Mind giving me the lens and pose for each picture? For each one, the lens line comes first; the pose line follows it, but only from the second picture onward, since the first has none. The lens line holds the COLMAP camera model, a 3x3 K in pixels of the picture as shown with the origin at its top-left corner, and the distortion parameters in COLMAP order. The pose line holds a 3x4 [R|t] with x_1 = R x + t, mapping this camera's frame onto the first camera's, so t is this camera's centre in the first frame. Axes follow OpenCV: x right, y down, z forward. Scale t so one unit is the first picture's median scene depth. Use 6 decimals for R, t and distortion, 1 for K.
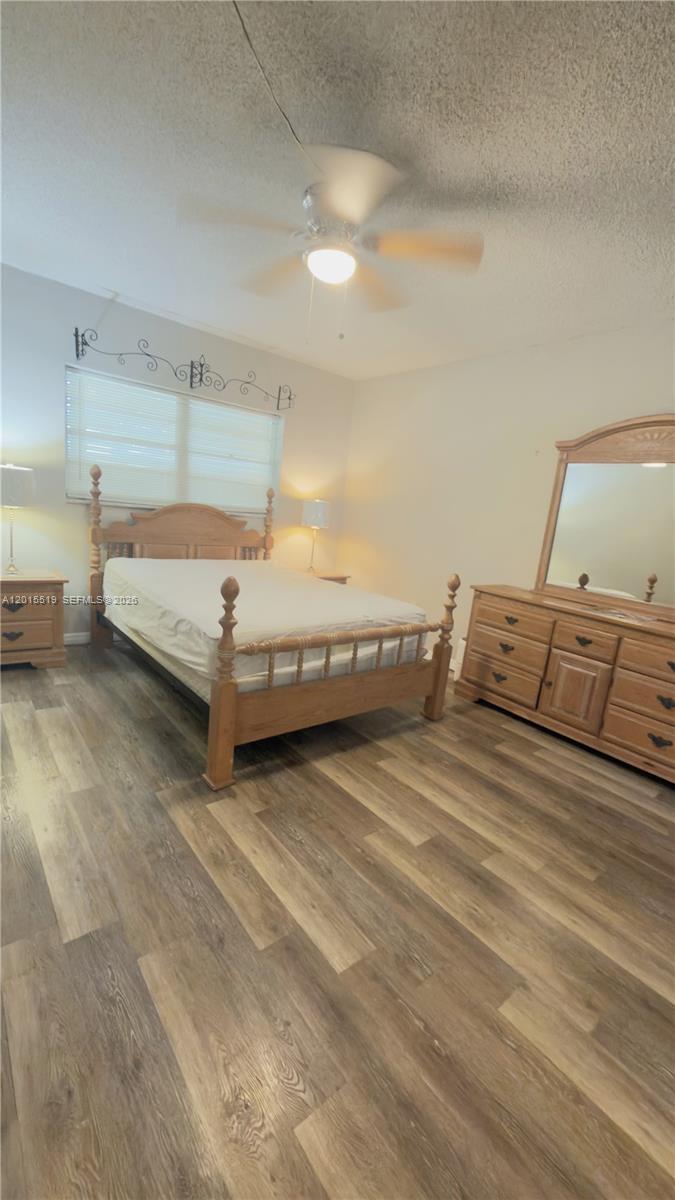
lens RADIAL K [[476.2, 0, 337.5], [0, 476.2, 600.0], [0, 0, 1]] dist [-0.001090, -0.000014]
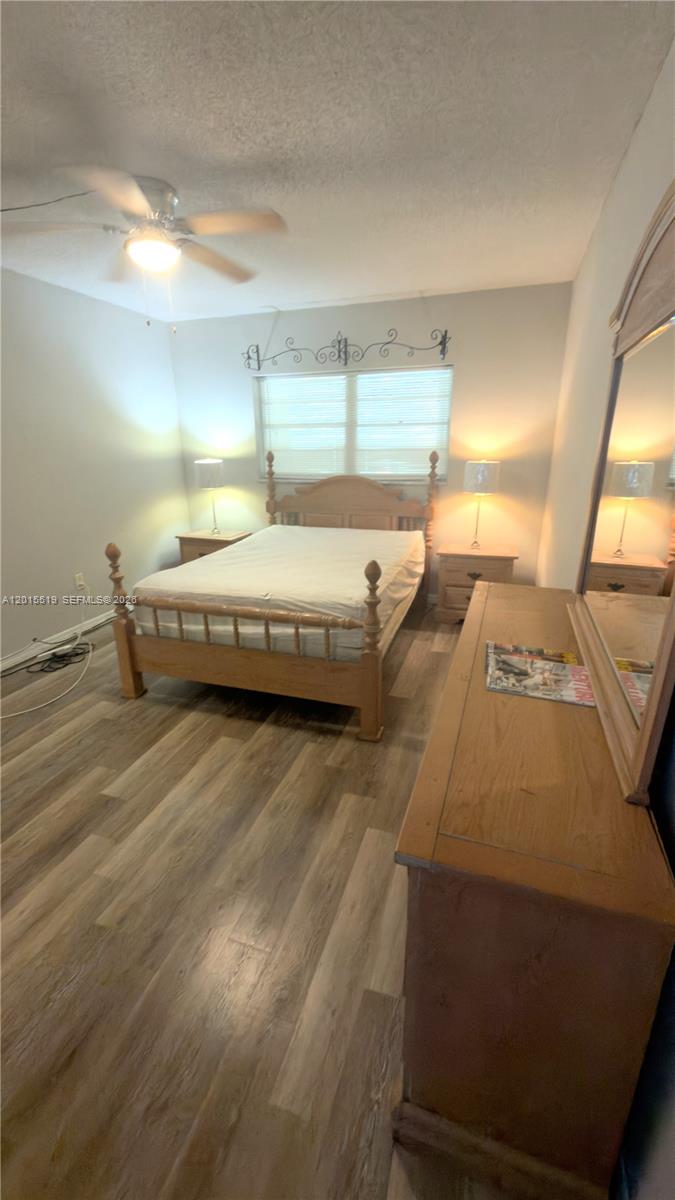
lens RADIAL K [[474.9, 0, 337.5], [0, 474.9, 600.0], [0, 0, 1]] dist [0.002999, 0.000150]
pose [[0.542448, 0.161623, -0.824396, 0.886912], [-0.096574, 0.986810, 0.129919, -0.090332], [0.834520, 0.009141, 0.550902, 0.564875]]
